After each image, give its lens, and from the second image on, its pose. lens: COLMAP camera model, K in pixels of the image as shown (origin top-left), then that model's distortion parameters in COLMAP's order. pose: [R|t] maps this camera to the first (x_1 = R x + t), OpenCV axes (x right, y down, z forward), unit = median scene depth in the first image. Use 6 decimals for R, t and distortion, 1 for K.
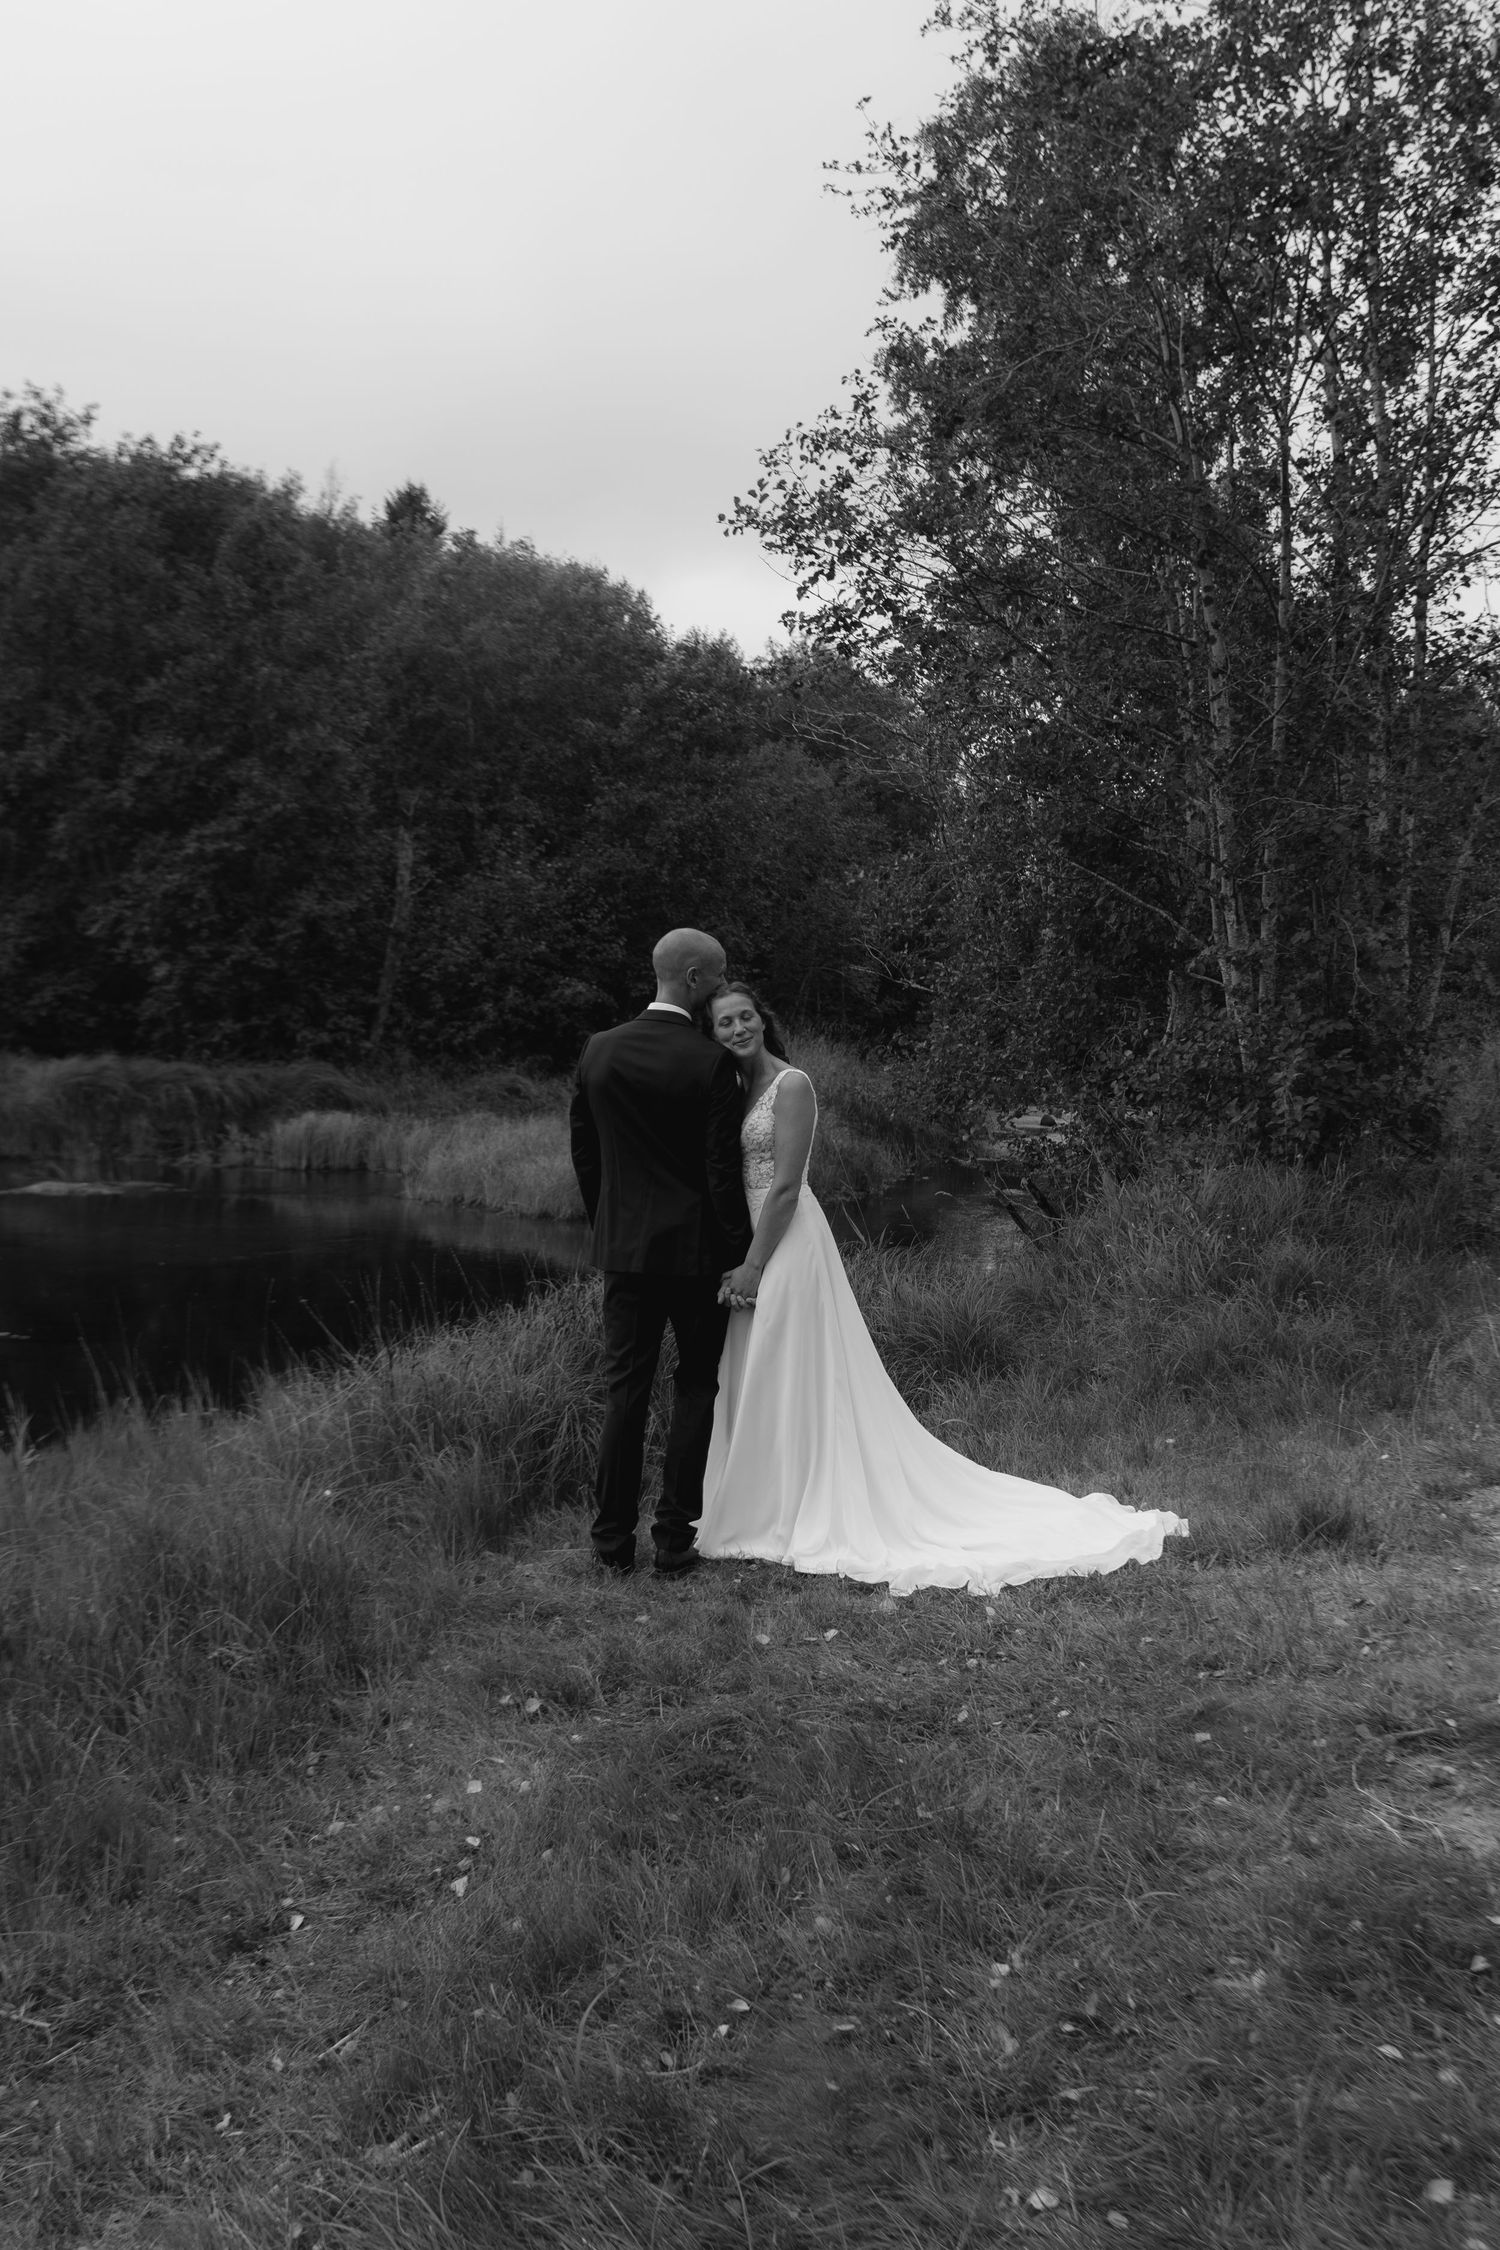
lens RADIAL K [[2336.7, 0, 750.0], [0, 2336.7, 1125.0], [0, 0, 1]] dist [-0.044982, -0.000151]
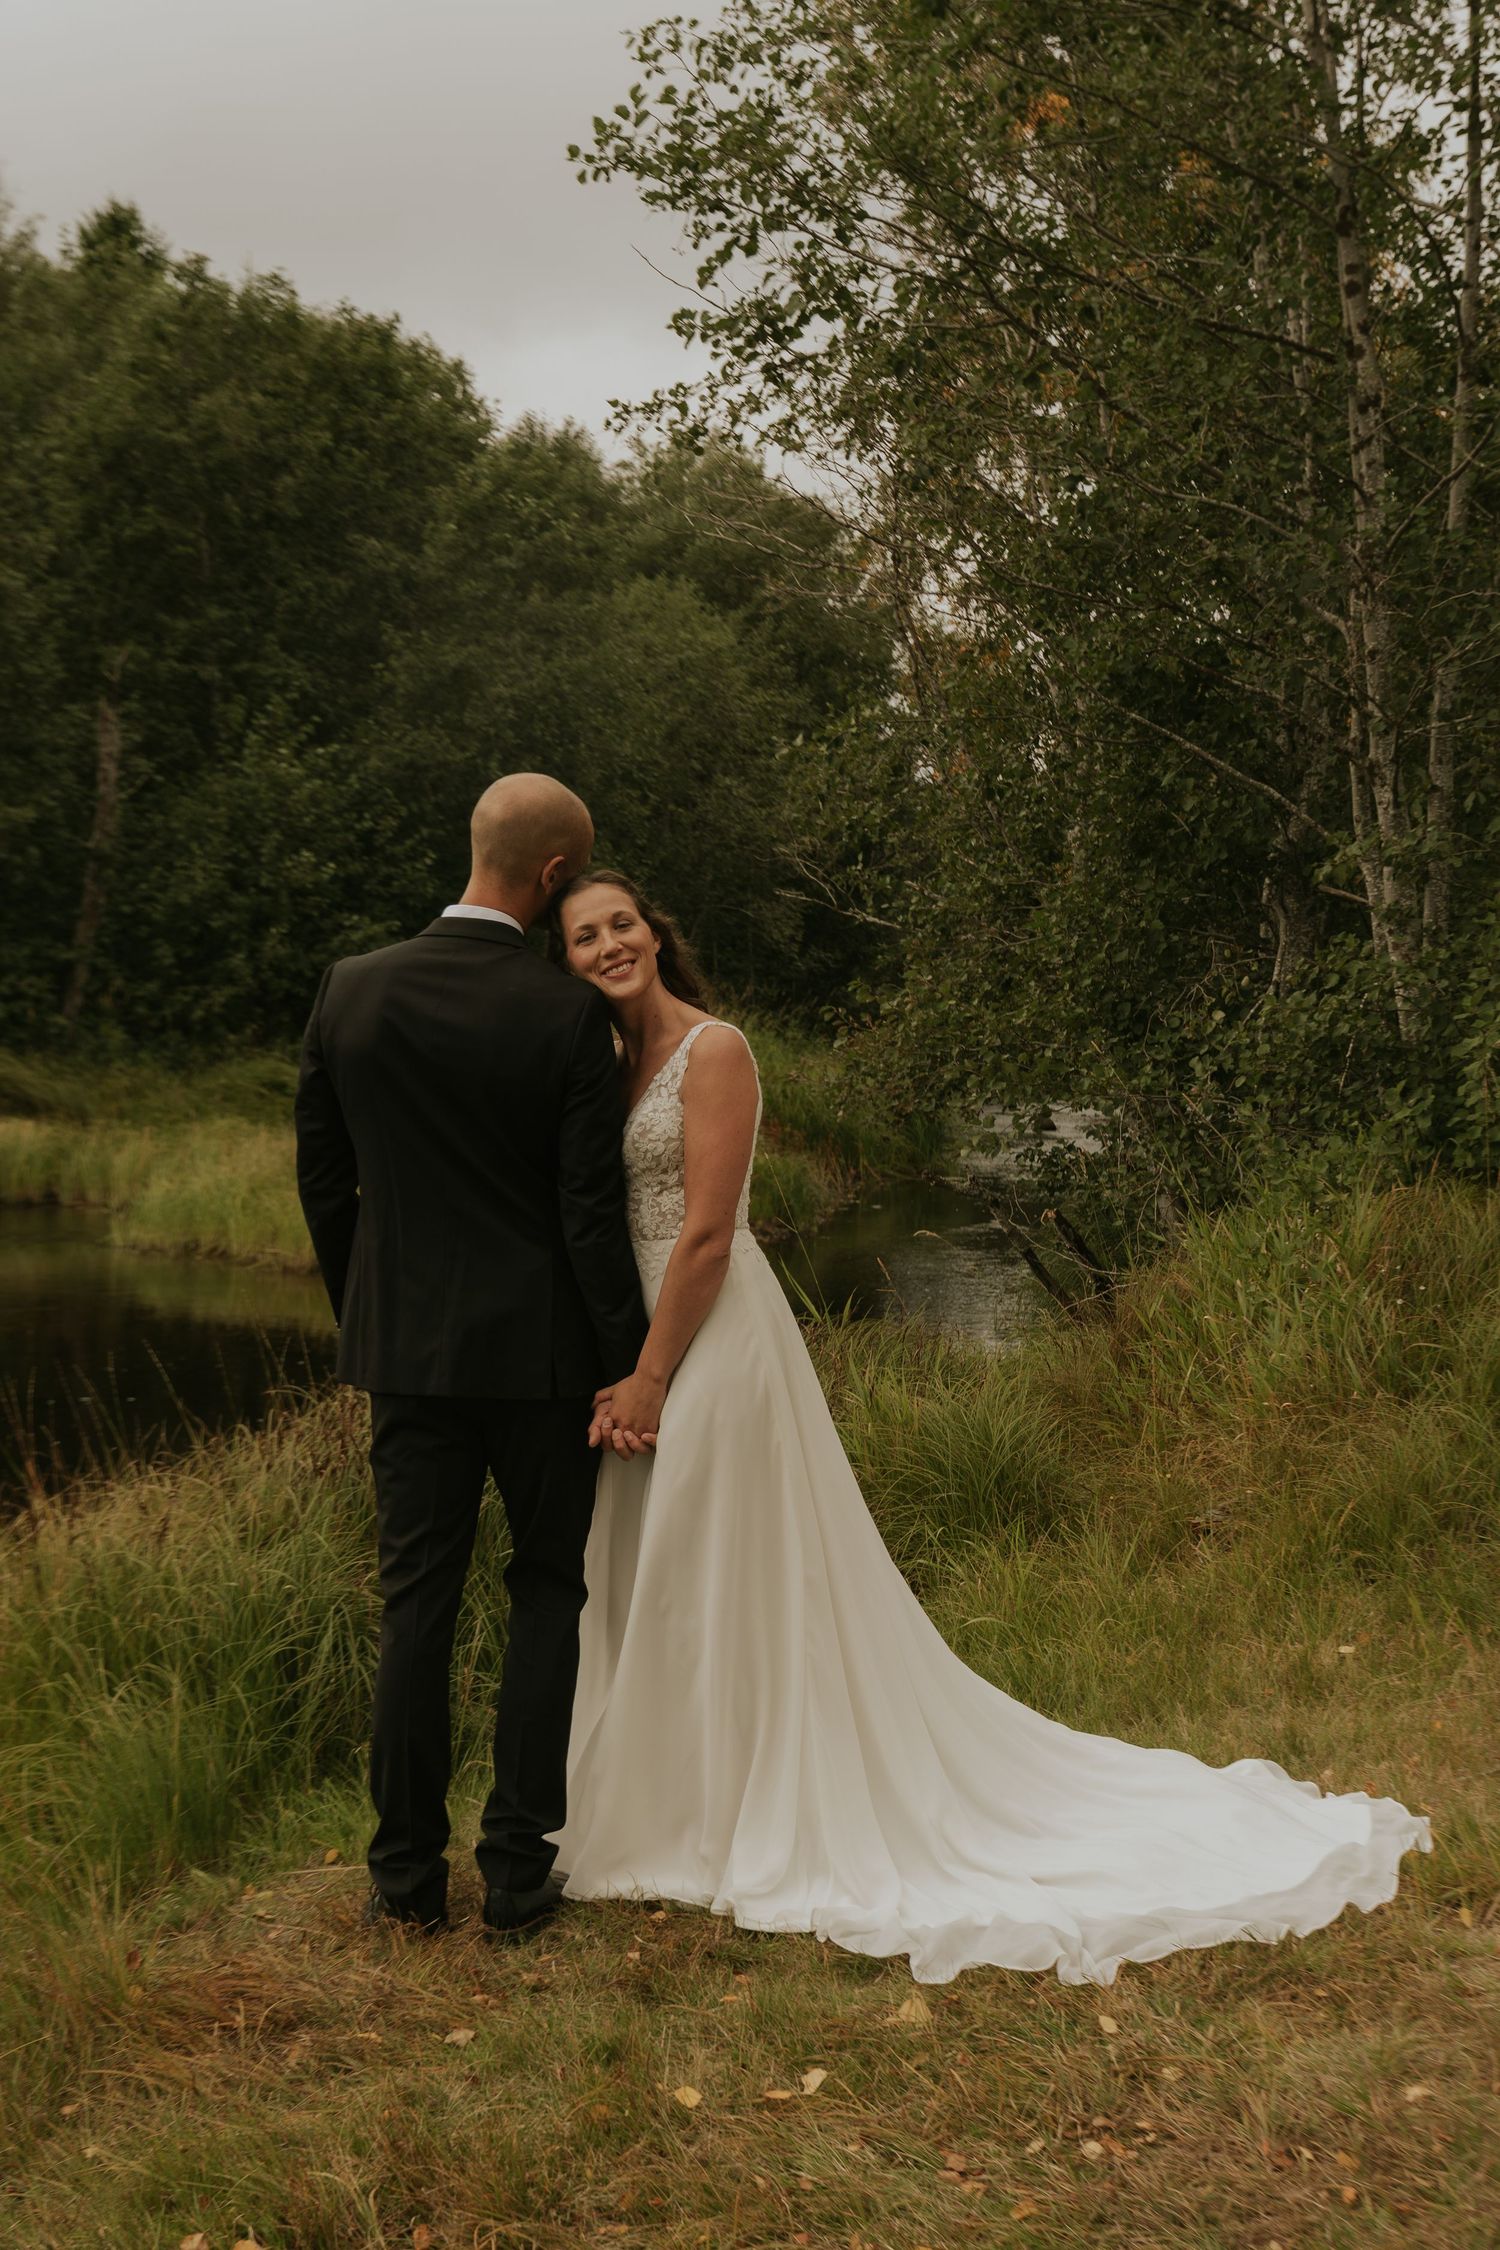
lens RADIAL K [[3180.0, 0, 751.2], [0, 3180.0, 1251.1], [0, 0, 1]] dist [-0.002257, 0.020957]
pose [[0.999045, -0.010189, 0.042497, -0.004346], [0.008619, 0.999280, 0.036947, 0.001259], [-0.042843, -0.036545, 0.998413, 0.141798]]
